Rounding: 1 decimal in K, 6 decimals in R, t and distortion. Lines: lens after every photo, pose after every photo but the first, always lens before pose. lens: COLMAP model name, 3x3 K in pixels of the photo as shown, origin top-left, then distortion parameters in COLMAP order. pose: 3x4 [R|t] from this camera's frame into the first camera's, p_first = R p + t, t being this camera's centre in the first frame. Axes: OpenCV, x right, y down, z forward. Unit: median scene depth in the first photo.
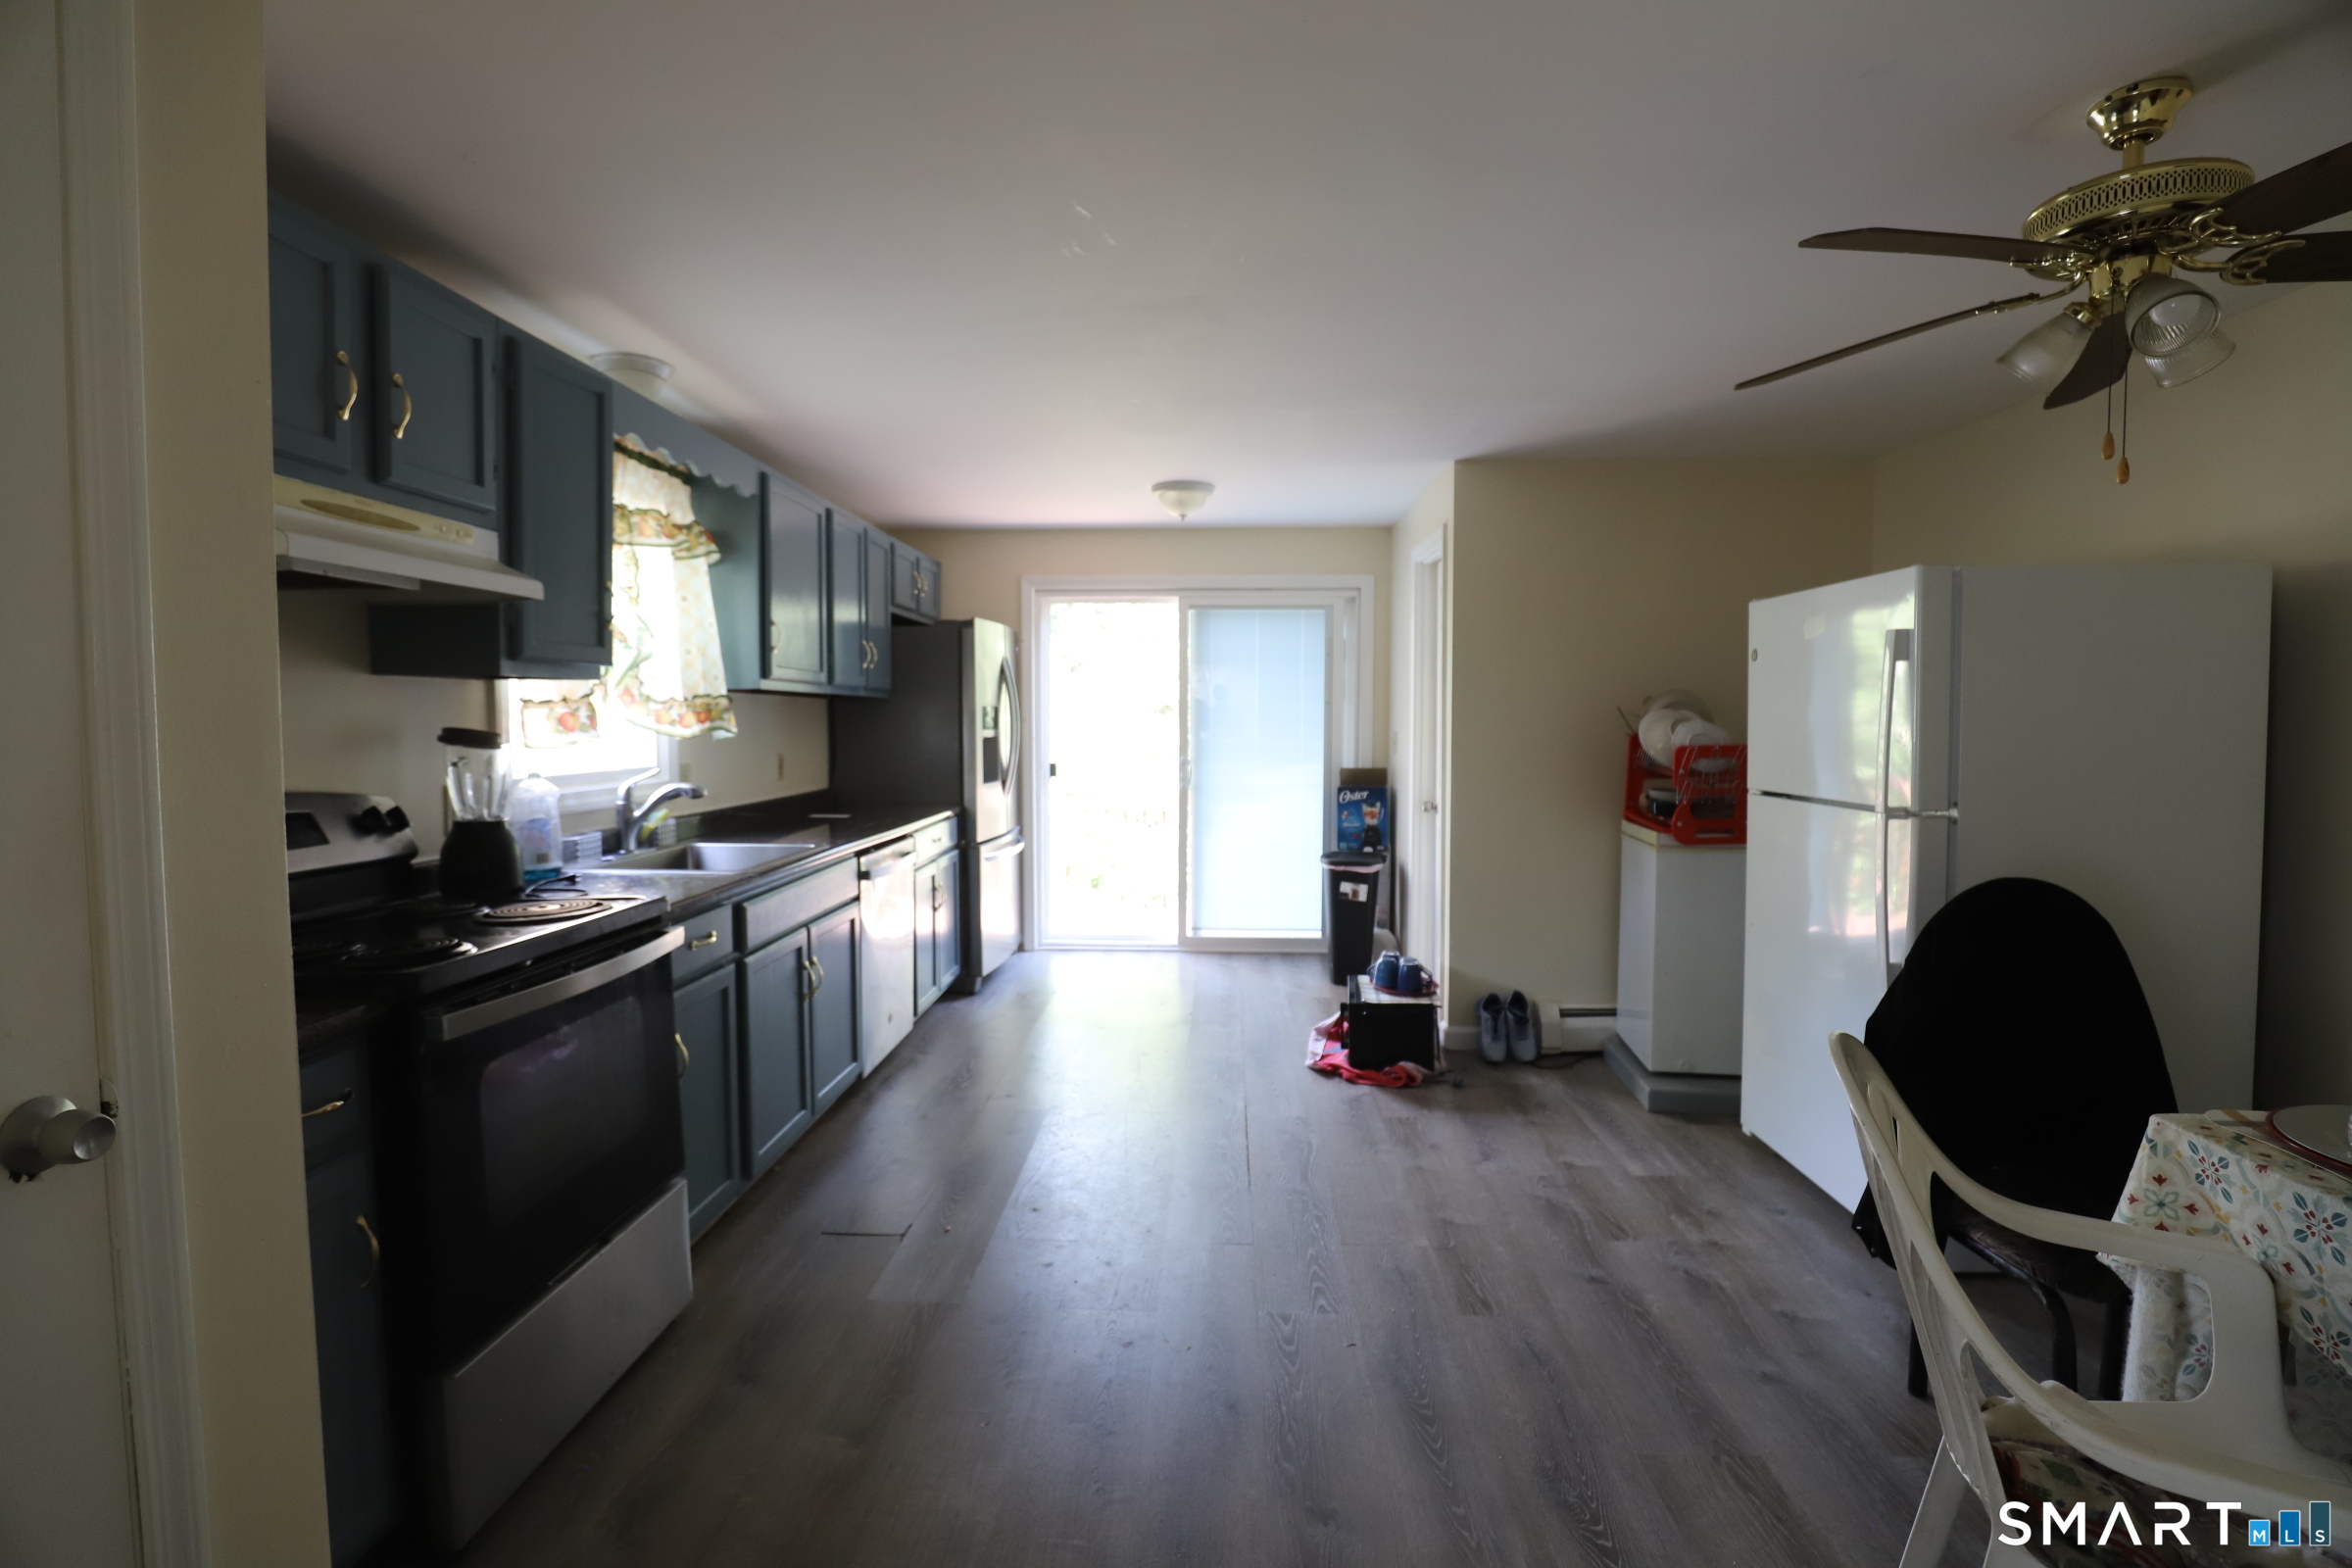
lens RADIAL K [[1075.3, 0, 1167.2], [0, 1075.3, 771.0], [0, 0, 1]] dist [-0.040402, 0.008555]
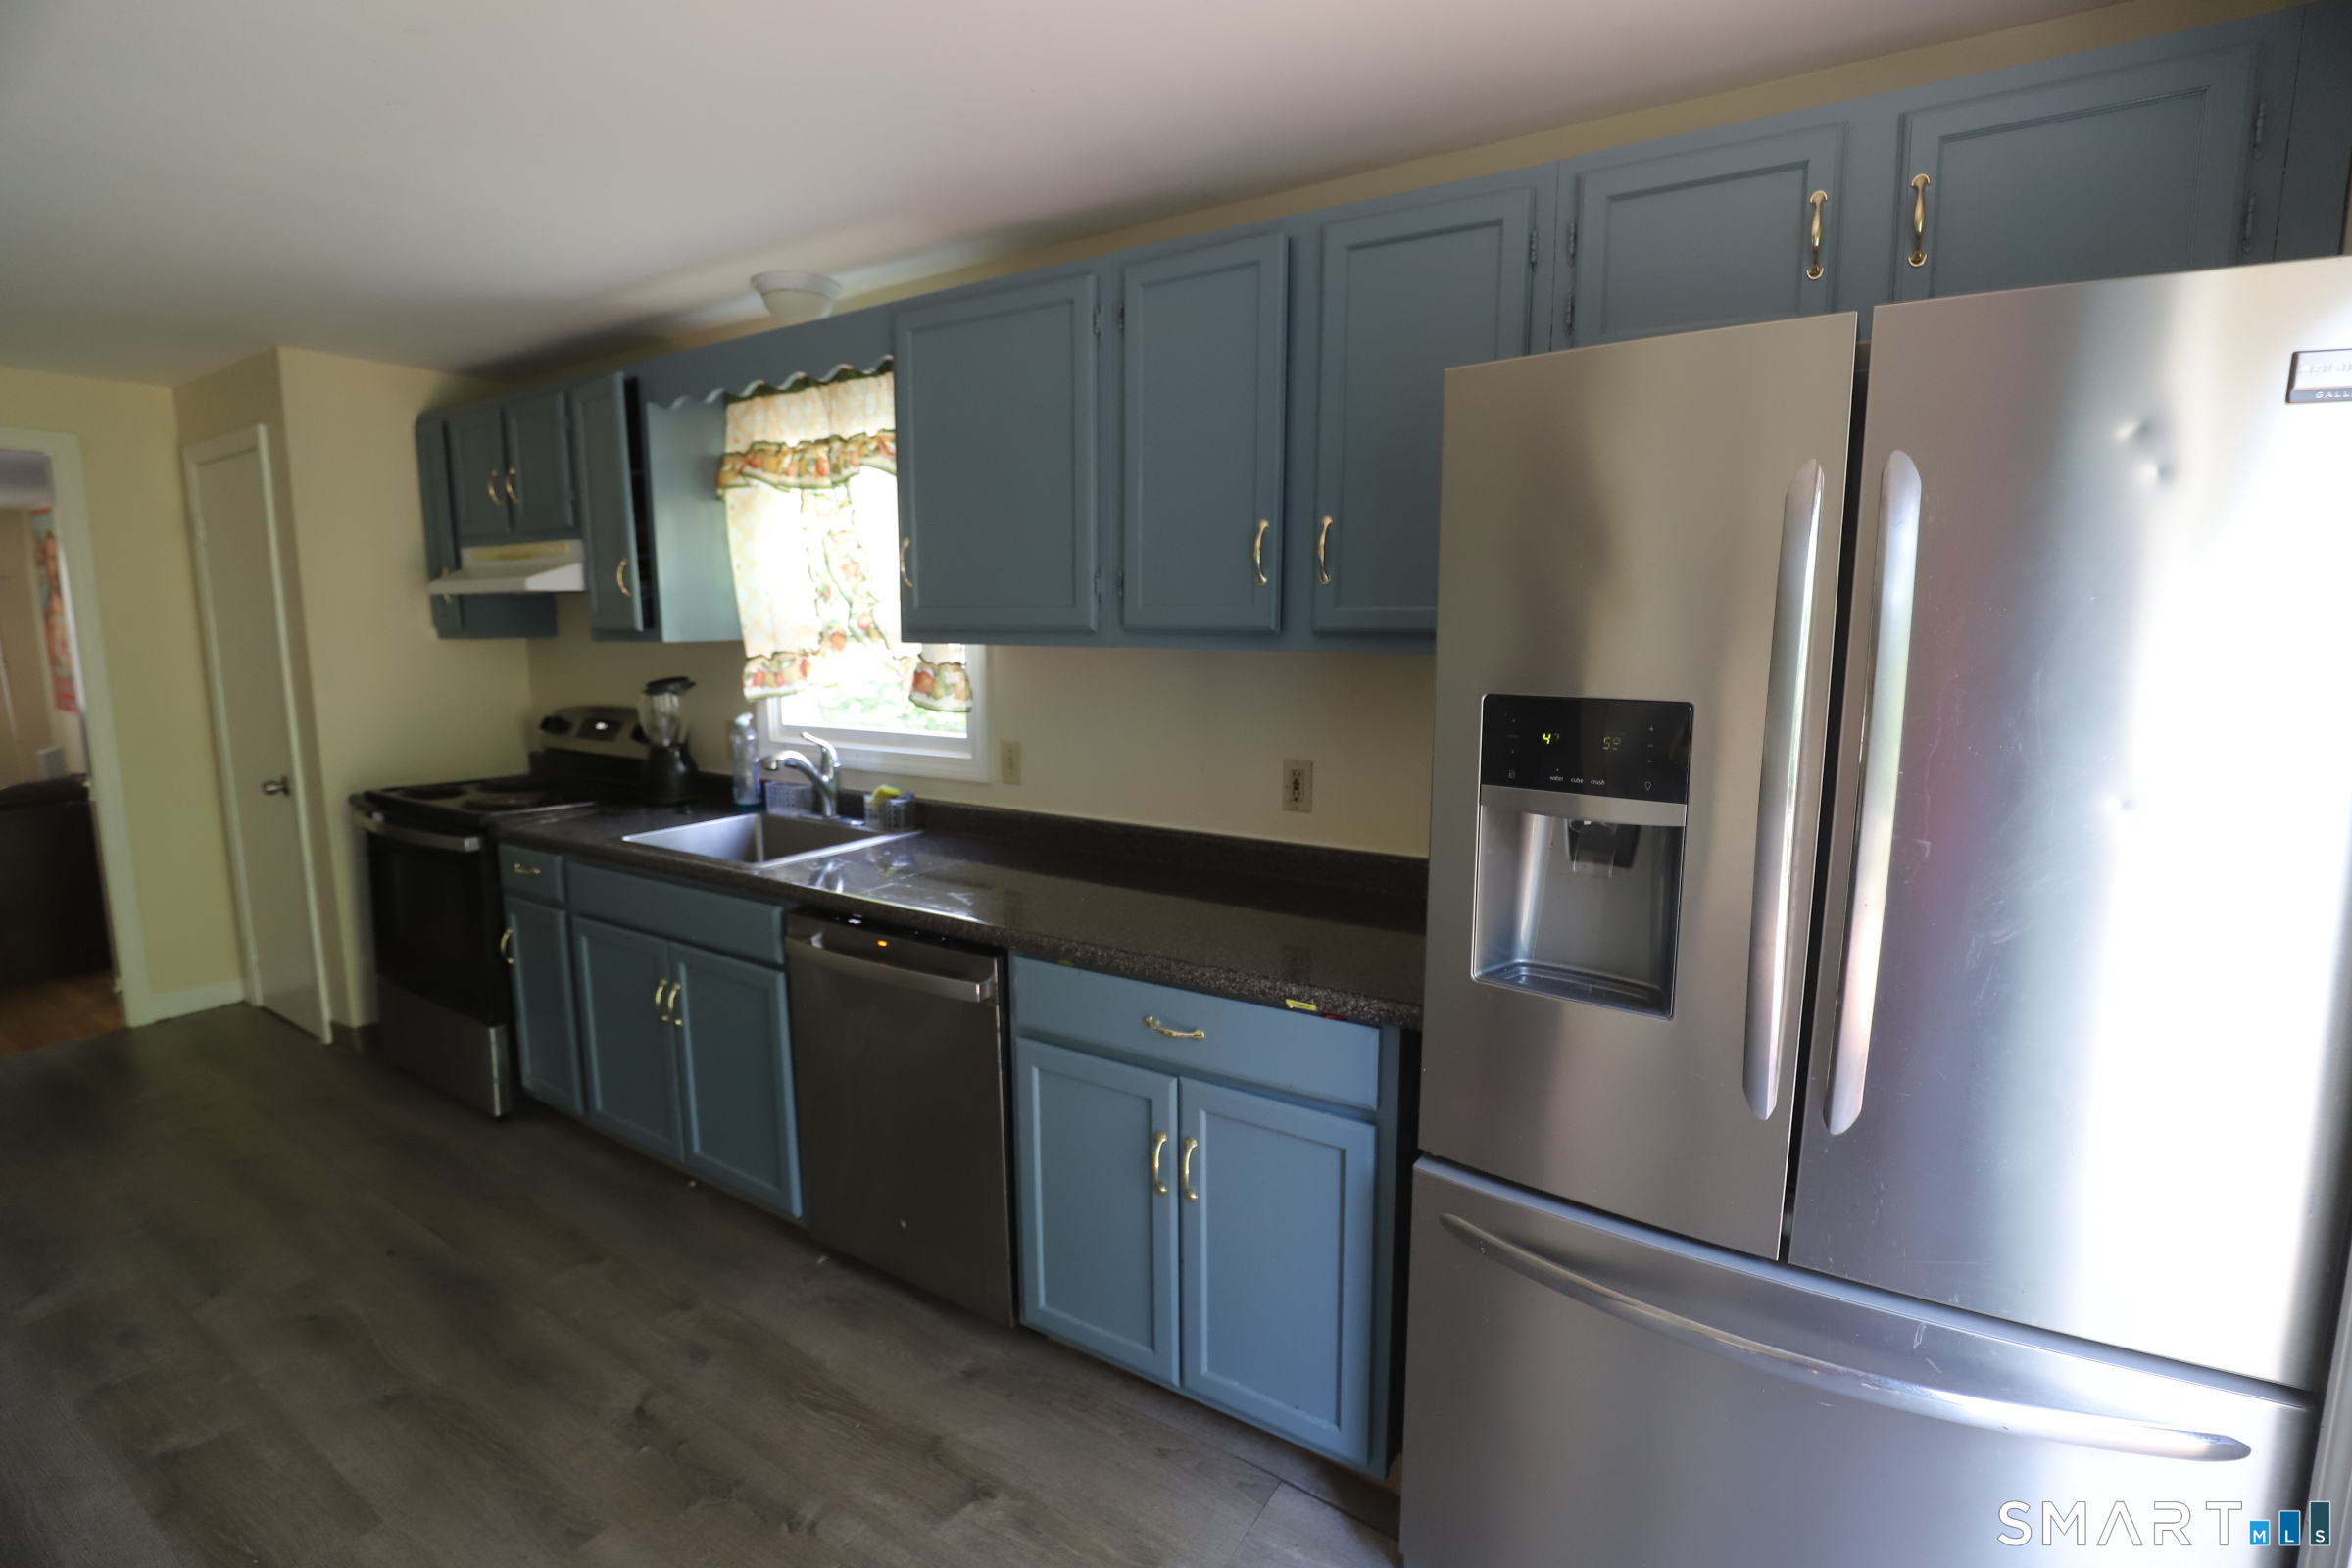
lens RADIAL K [[1075.3, 0, 1167.2], [0, 1075.3, 771.0], [0, 0, 1]] dist [-0.040402, 0.008555]
pose [[-0.492762, 0.121985, -0.861571, 0.178564], [-0.036980, 0.986295, 0.160794, -0.137471], [0.869378, 0.111094, -0.481498, 1.846761]]
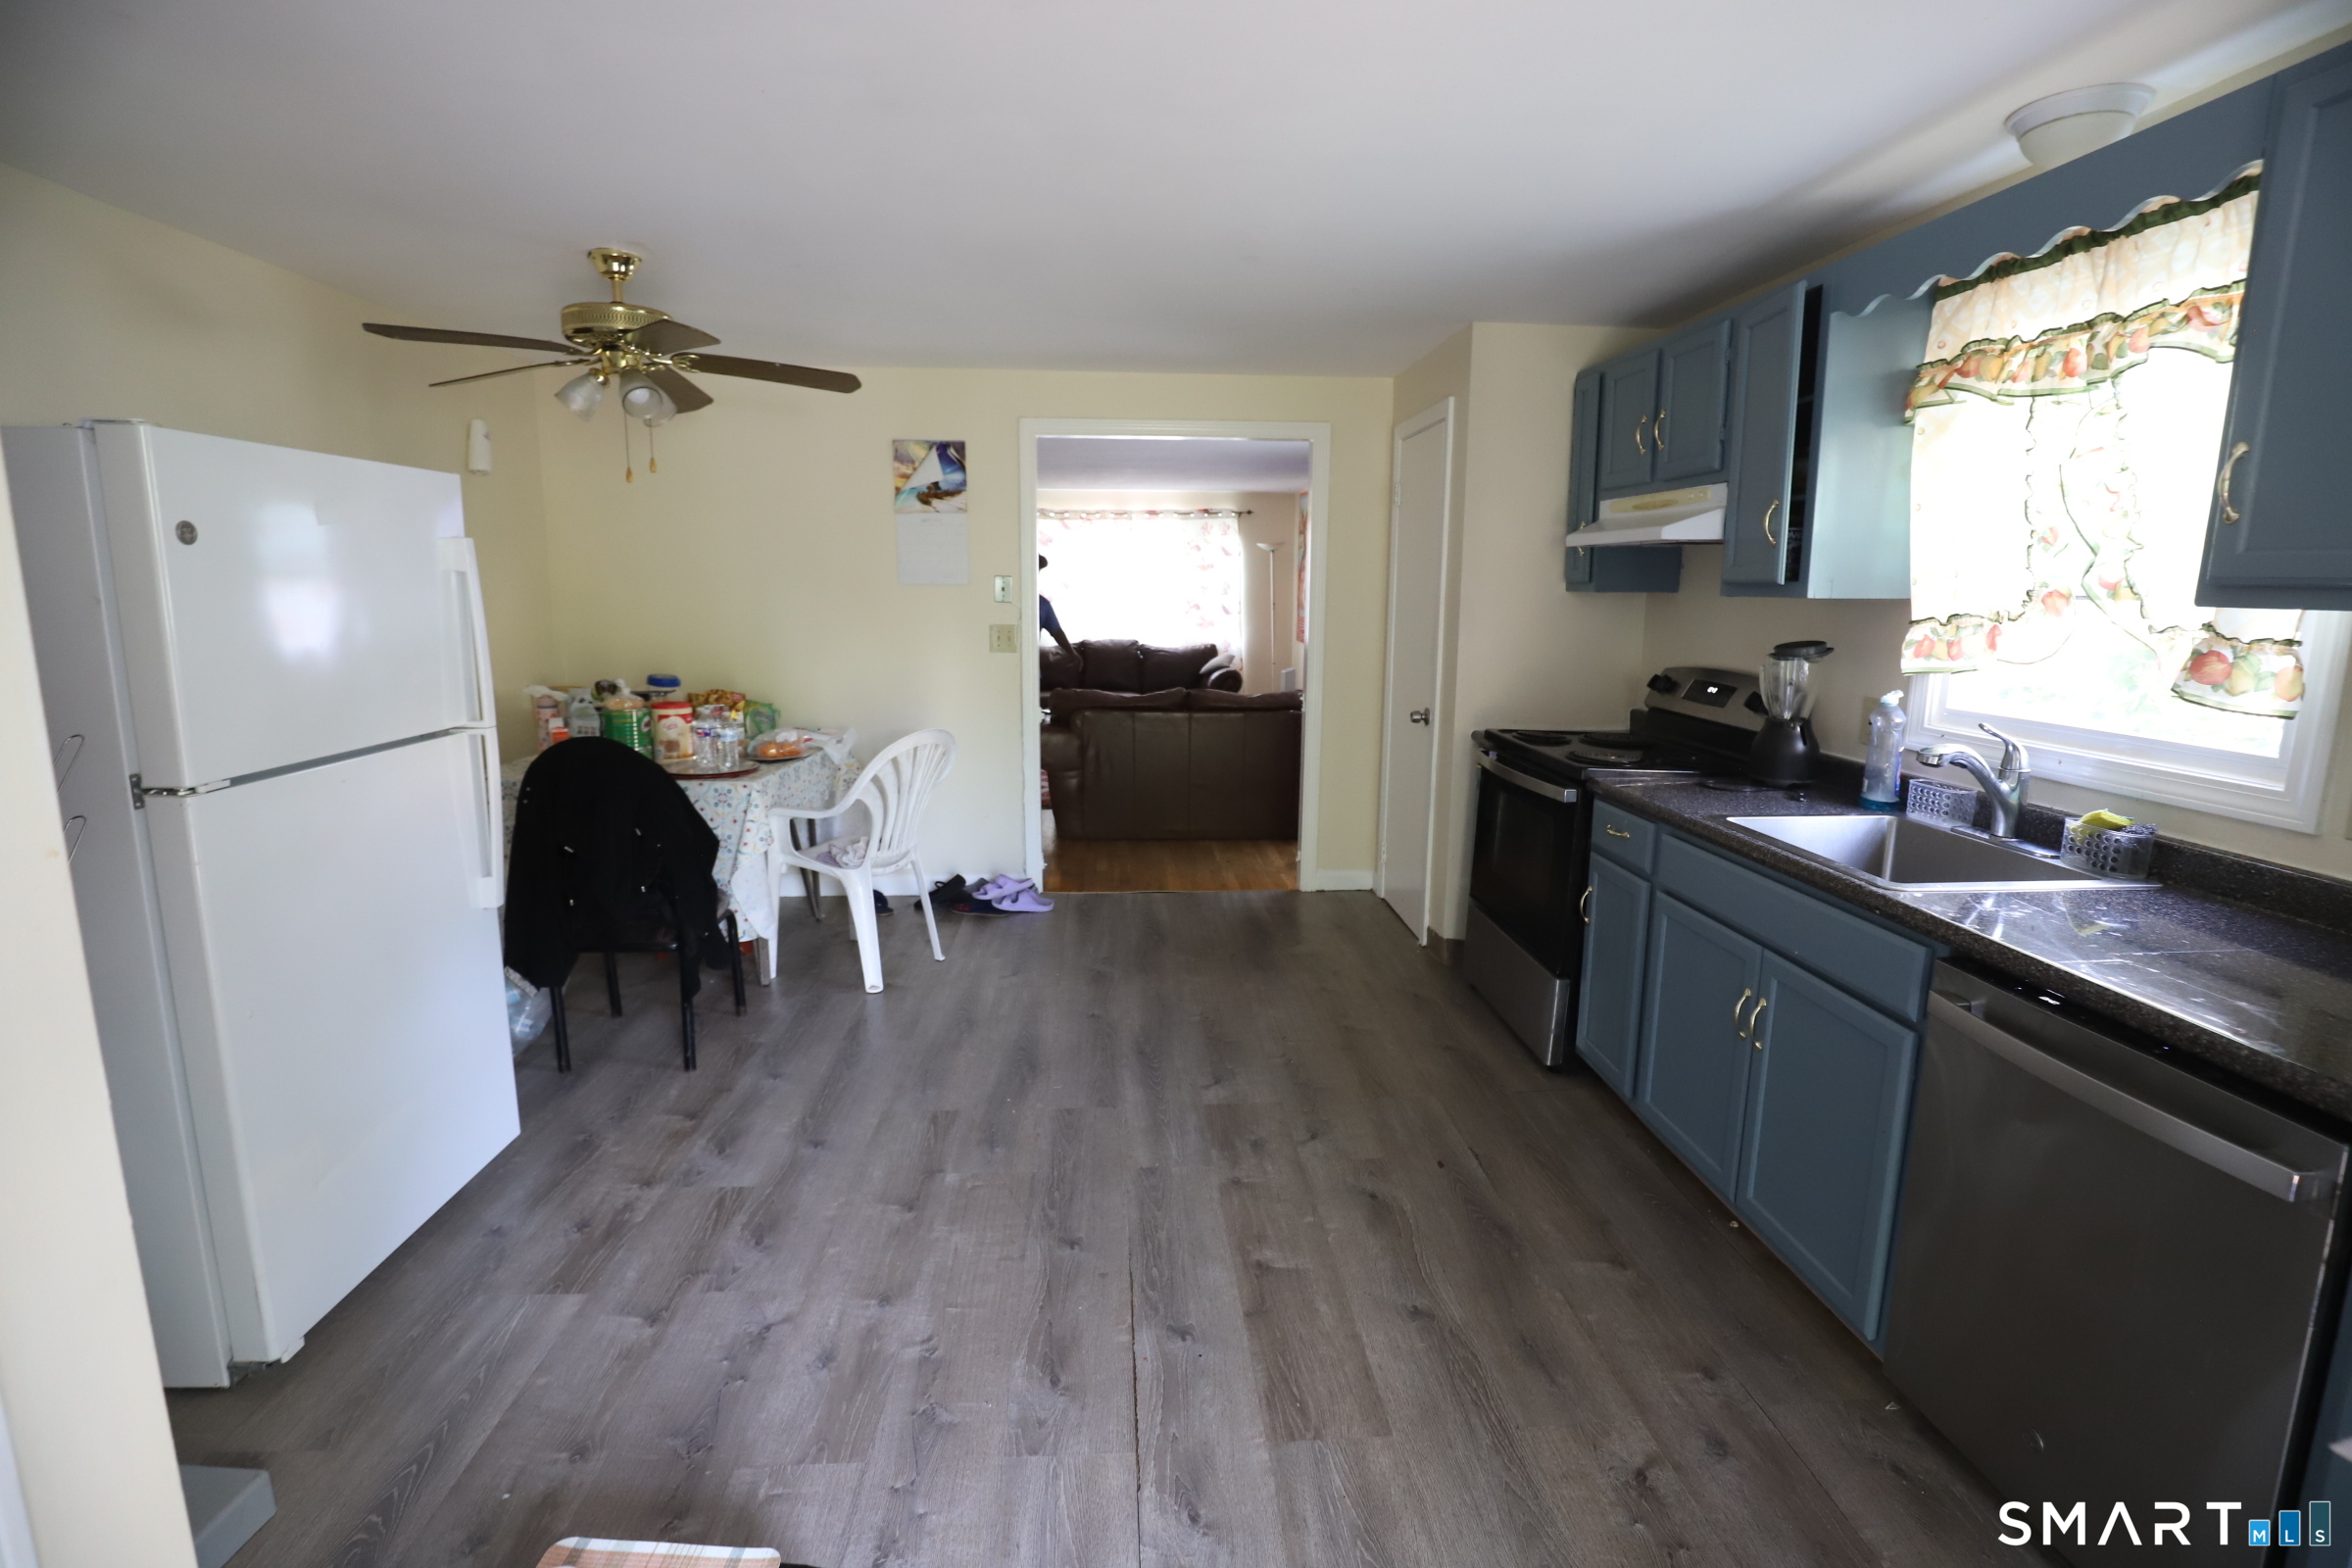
lens RADIAL K [[1075.3, 0, 1167.2], [0, 1075.3, 771.0], [0, 0, 1]] dist [-0.040402, 0.008555]
pose [[-0.993572, 0.014011, -0.112331, 0.135681], [-0.010659, 0.976322, 0.216059, -0.119304], [0.112698, 0.215867, -0.969897, 1.721022]]
